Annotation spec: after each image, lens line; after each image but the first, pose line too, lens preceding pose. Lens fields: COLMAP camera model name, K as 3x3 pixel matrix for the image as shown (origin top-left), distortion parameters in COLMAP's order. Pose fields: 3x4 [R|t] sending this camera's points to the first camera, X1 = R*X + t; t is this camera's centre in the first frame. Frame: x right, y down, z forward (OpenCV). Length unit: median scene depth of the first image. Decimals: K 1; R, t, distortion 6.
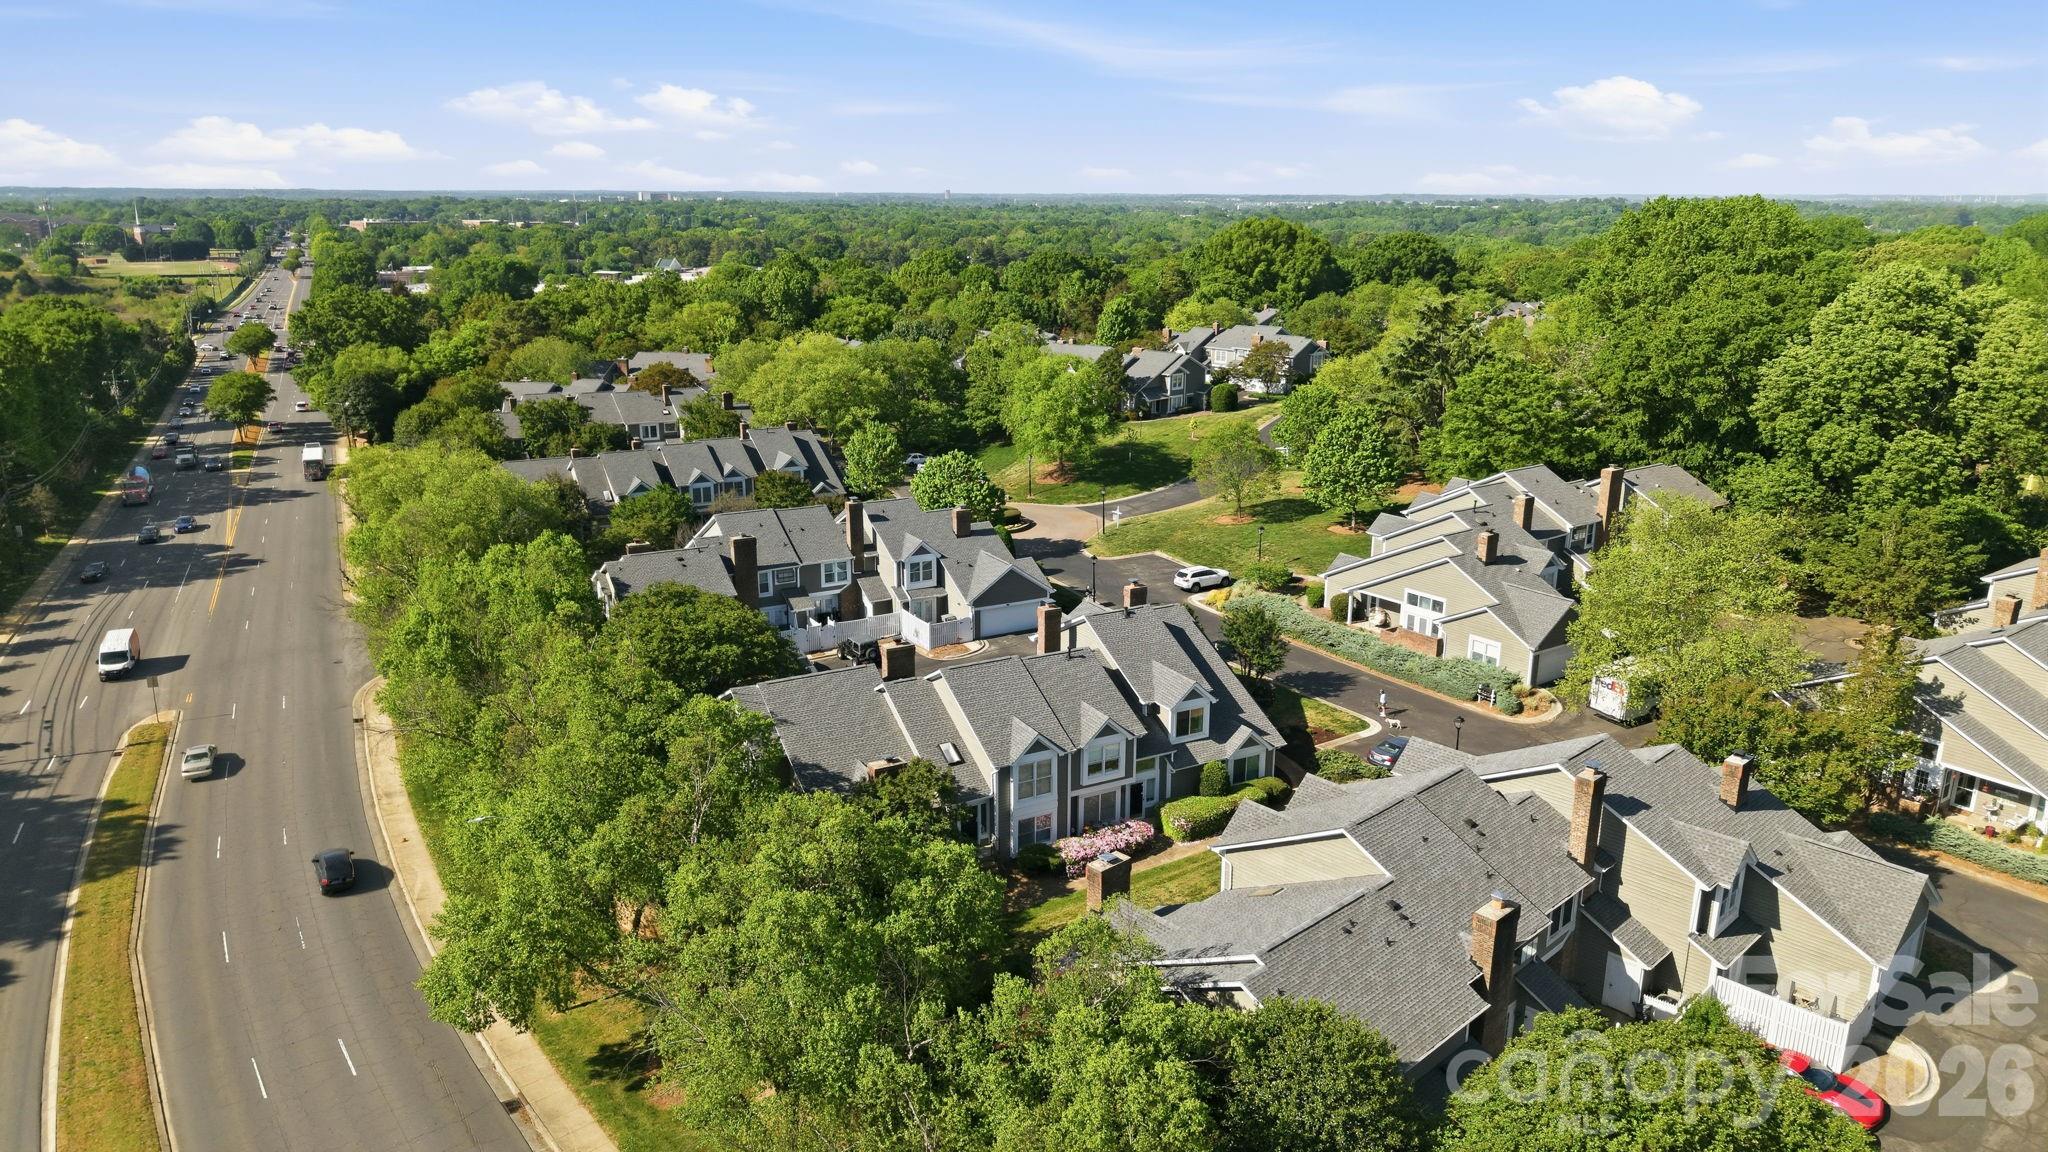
lens RADIAL K [[1360.2, 0, 1024.0], [0, 1360.2, 576.0], [0, 0, 1]] dist [0.050494, -0.048053]
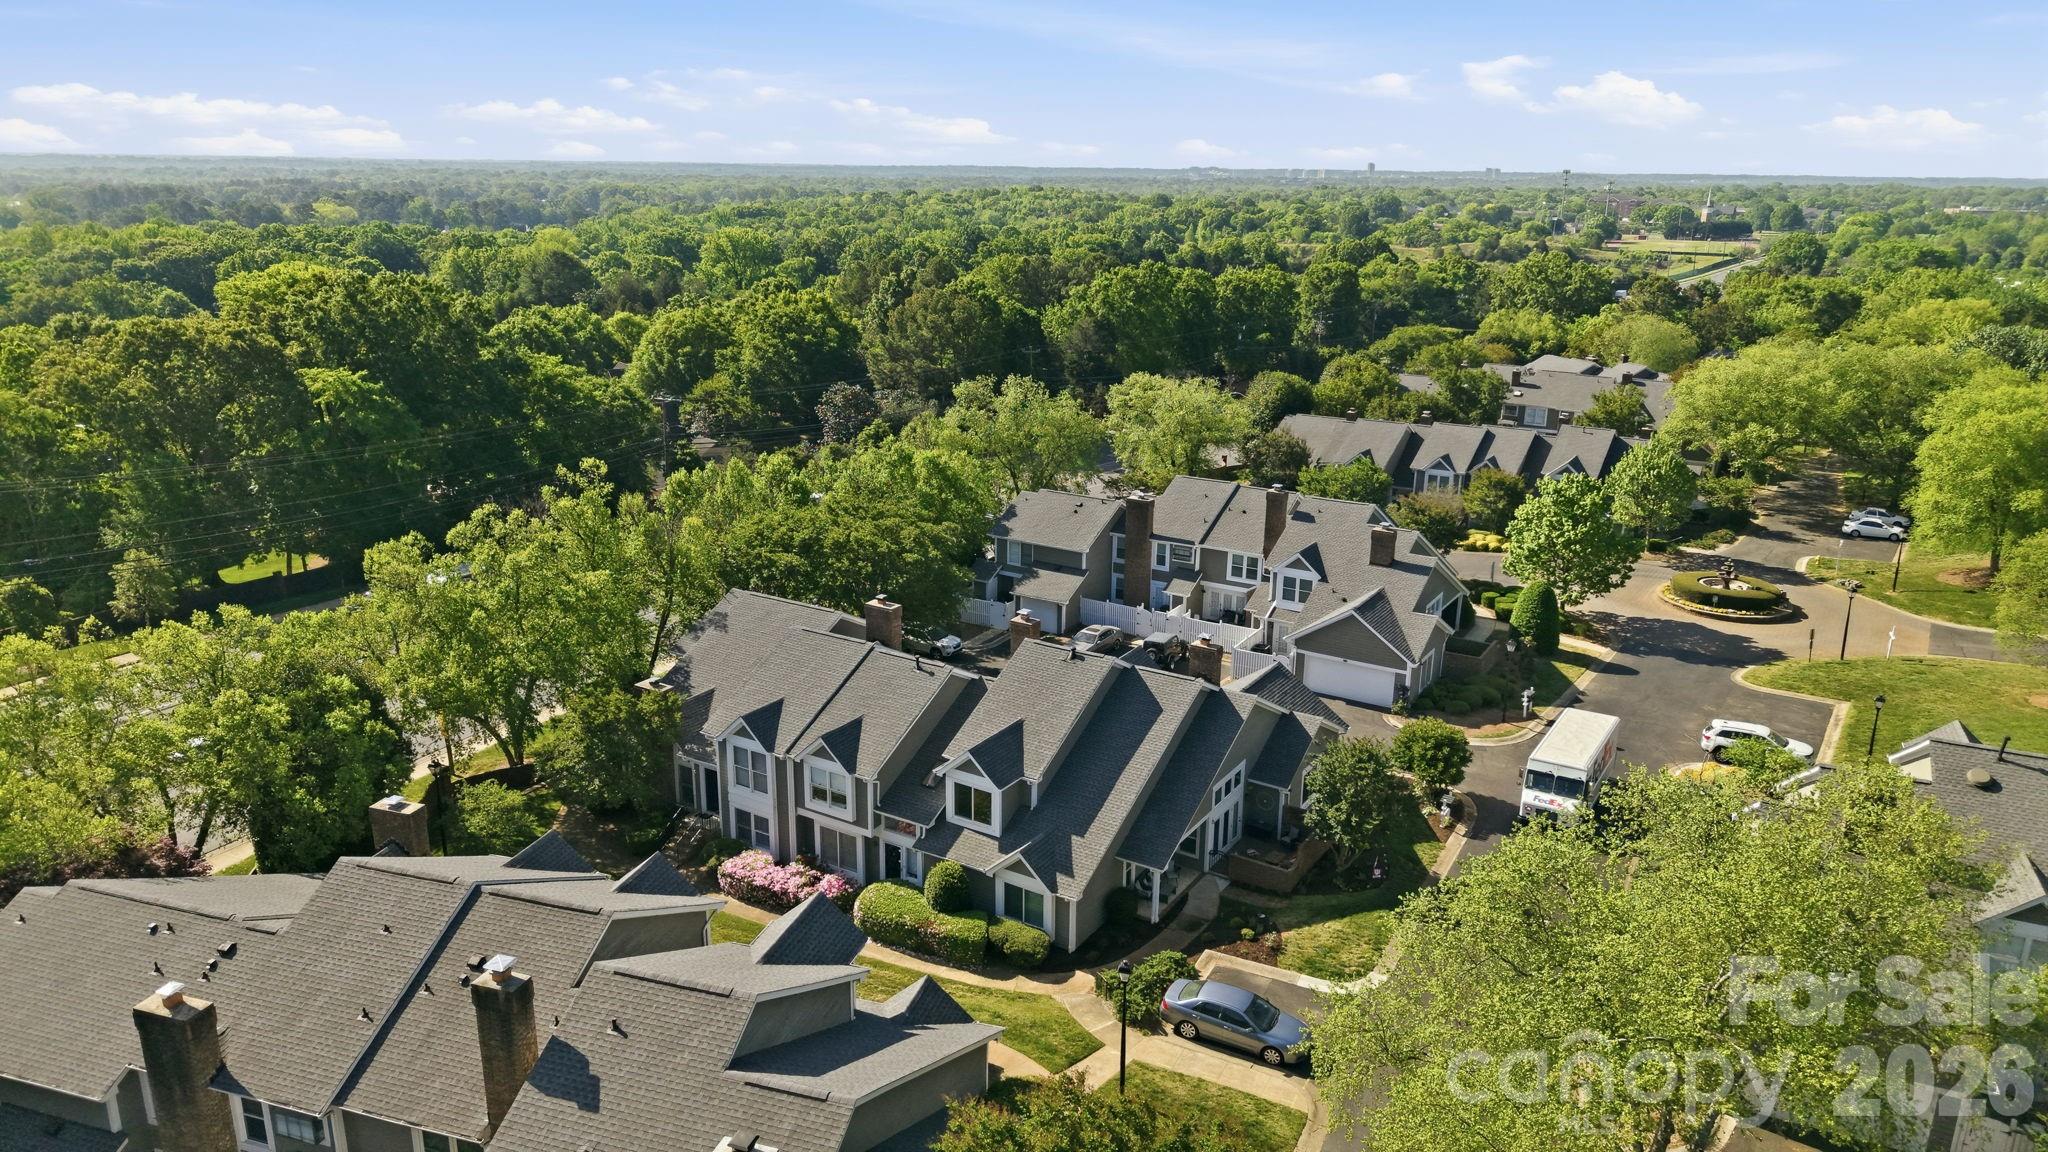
lens RADIAL K [[1360.2, 0, 1024.0], [0, 1360.2, 576.0], [0, 0, 1]] dist [0.050494, -0.048053]
pose [[0.490023, 0.255094, -0.833549, 0.722218], [-0.249302, 0.957295, 0.146405, -0.125591], [0.835300, 0.136064, 0.532692, 0.625047]]
